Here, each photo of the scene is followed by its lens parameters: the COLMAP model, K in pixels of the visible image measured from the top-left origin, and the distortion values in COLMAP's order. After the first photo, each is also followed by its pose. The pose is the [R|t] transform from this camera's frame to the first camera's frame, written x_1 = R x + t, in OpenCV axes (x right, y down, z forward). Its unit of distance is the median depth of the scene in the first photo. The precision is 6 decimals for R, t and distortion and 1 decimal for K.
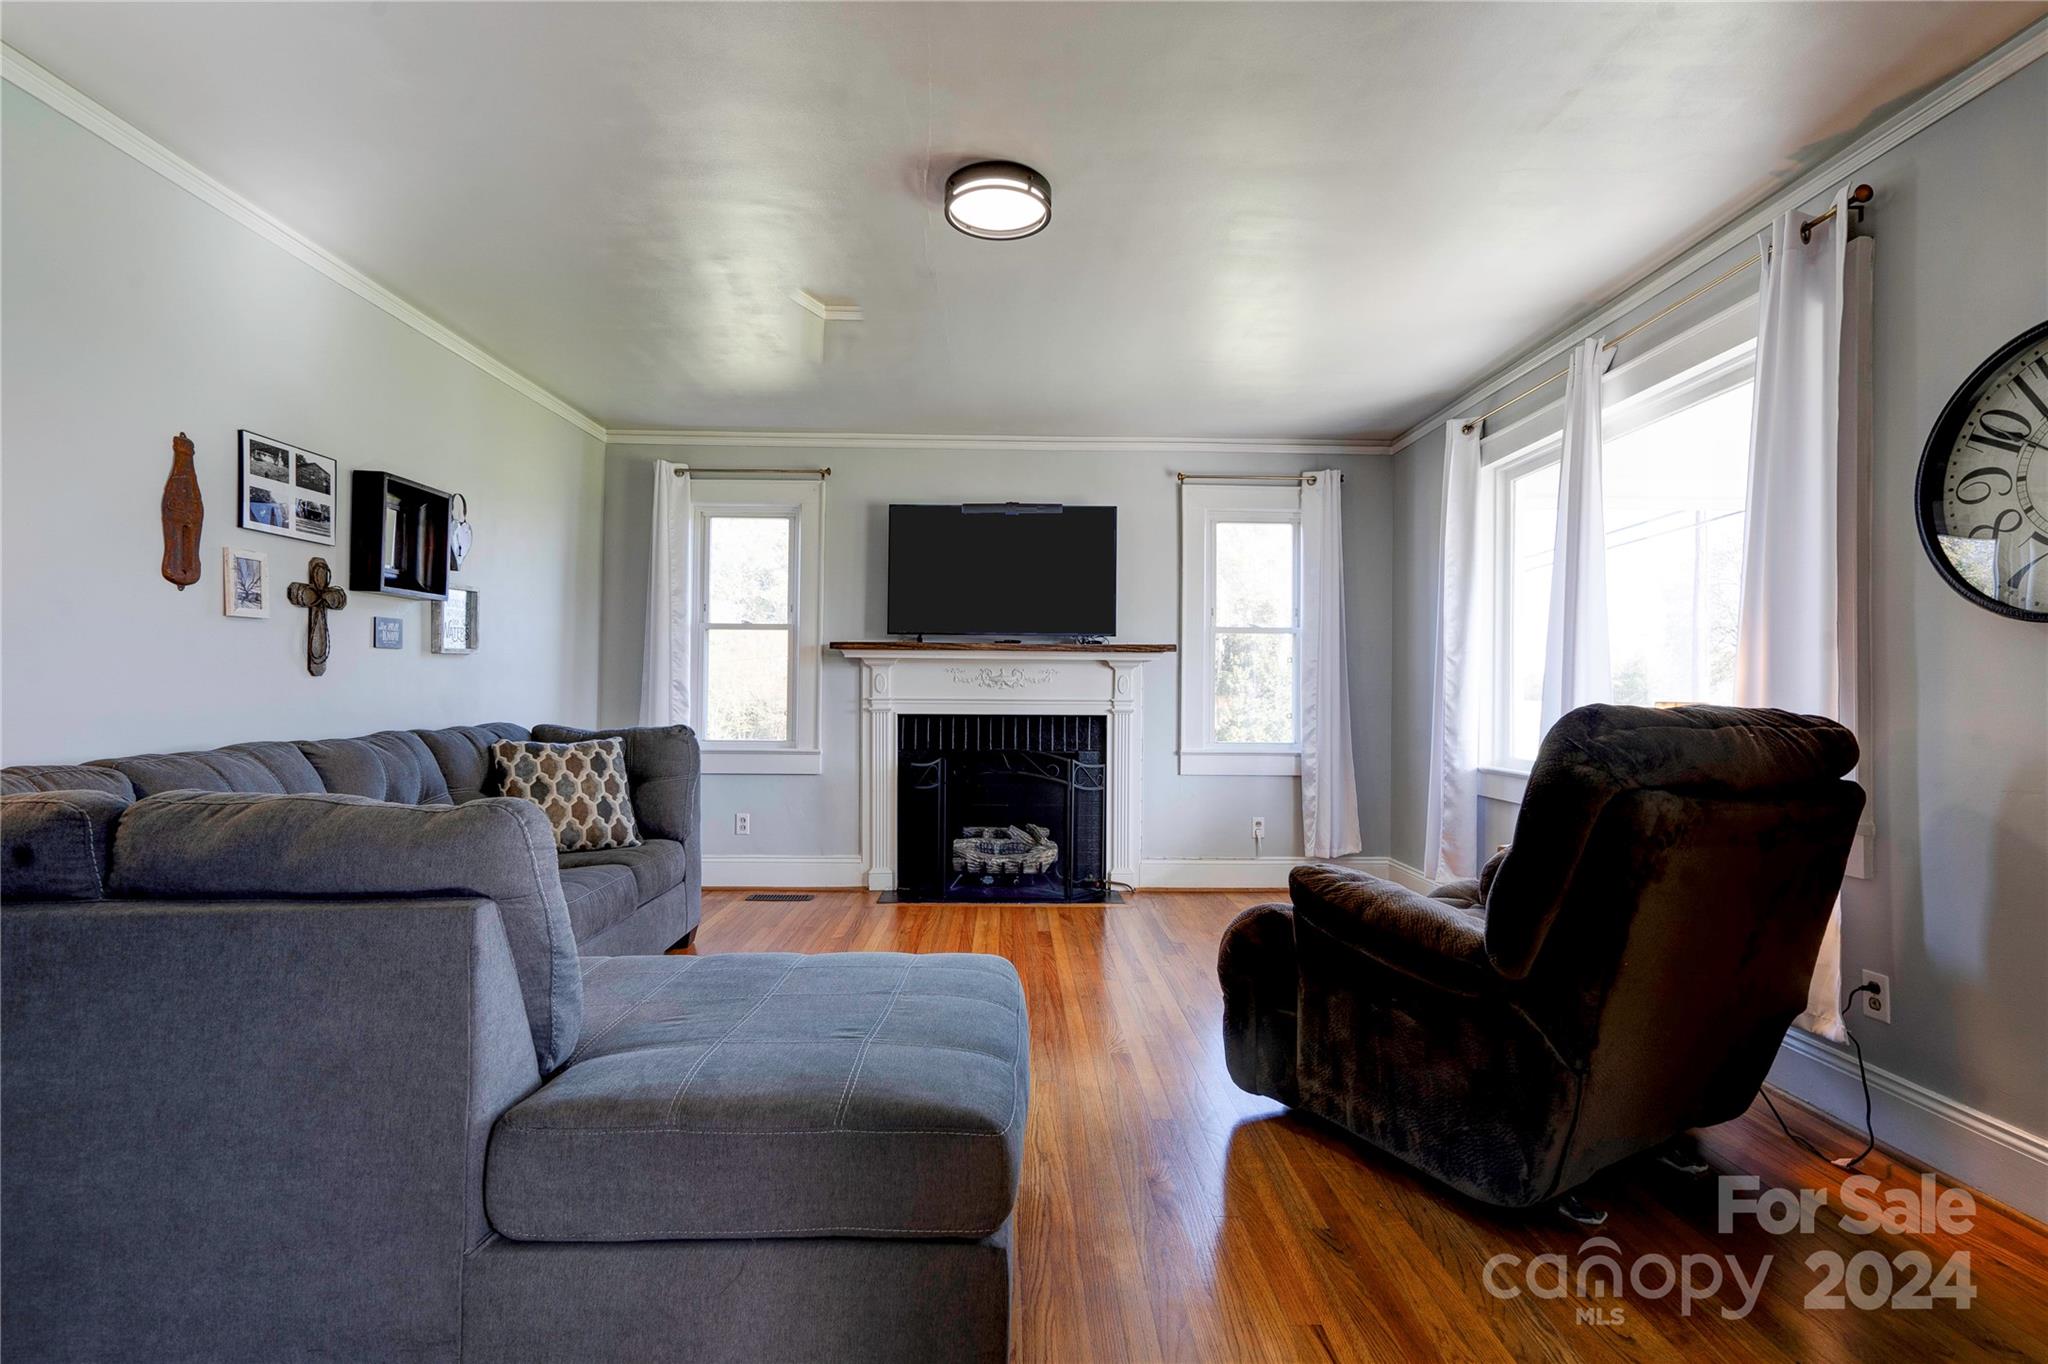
lens RADIAL K [[923.2, 0, 1005.9], [0, 923.2, 678.5], [0, 0, 1]] dist [-0.001824, 0.009581]
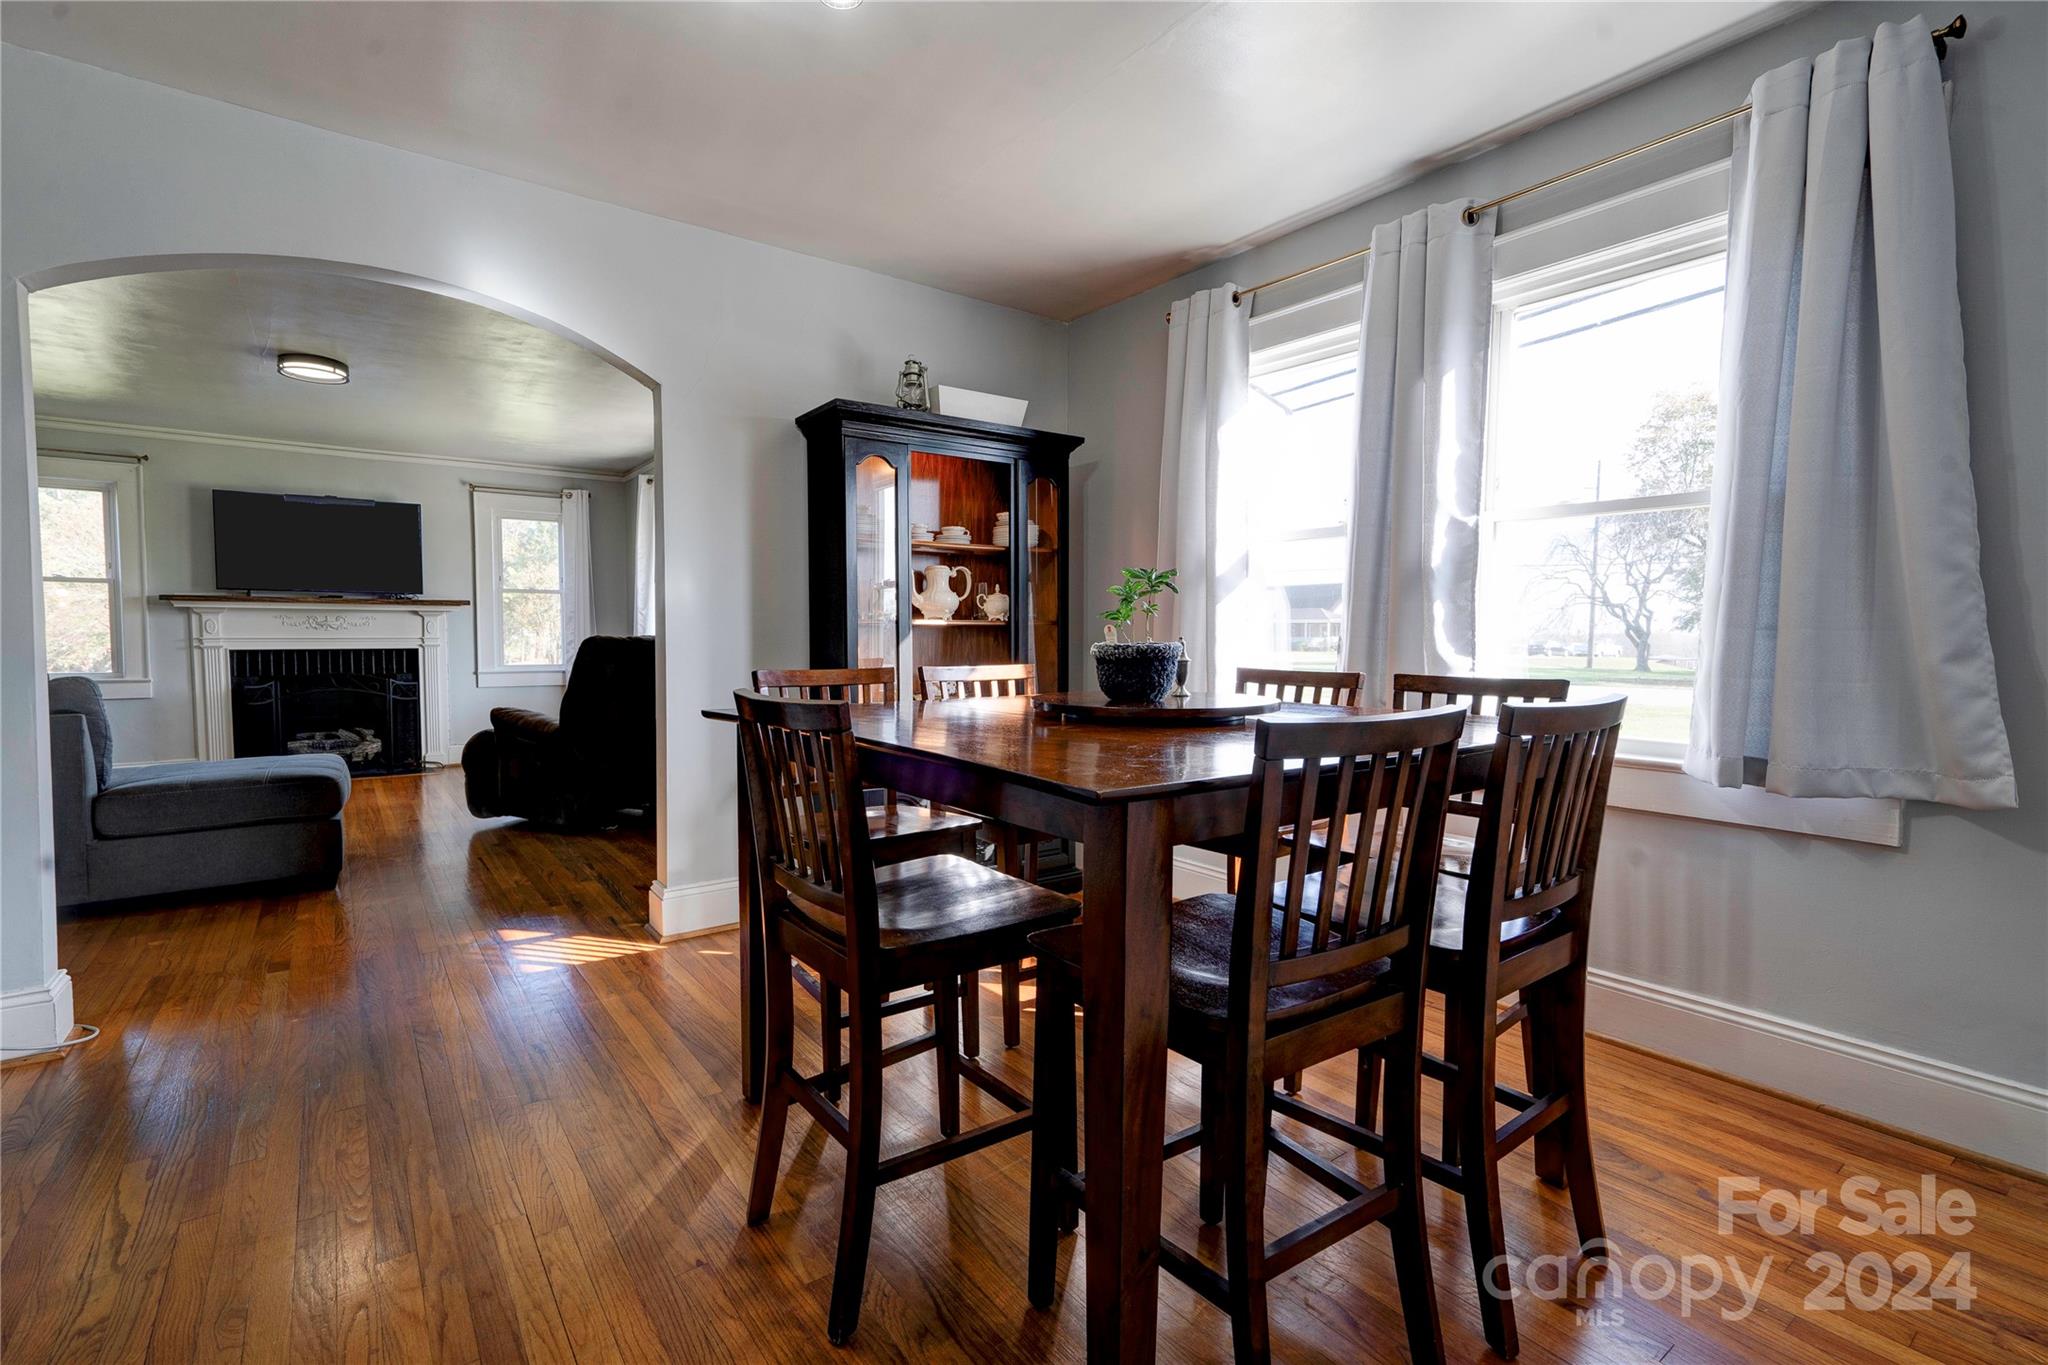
lens RADIAL K [[956.8, 0, 1024.0], [0, 956.8, 682.5], [0, 0, 1]] dist [0.012758, 0.000438]
pose [[0.811908, -0.036359, 0.582652, -0.000614], [-0.002766, 0.997808, 0.066120, -0.009687], [-0.583779, -0.055295, 0.810027, -0.800882]]
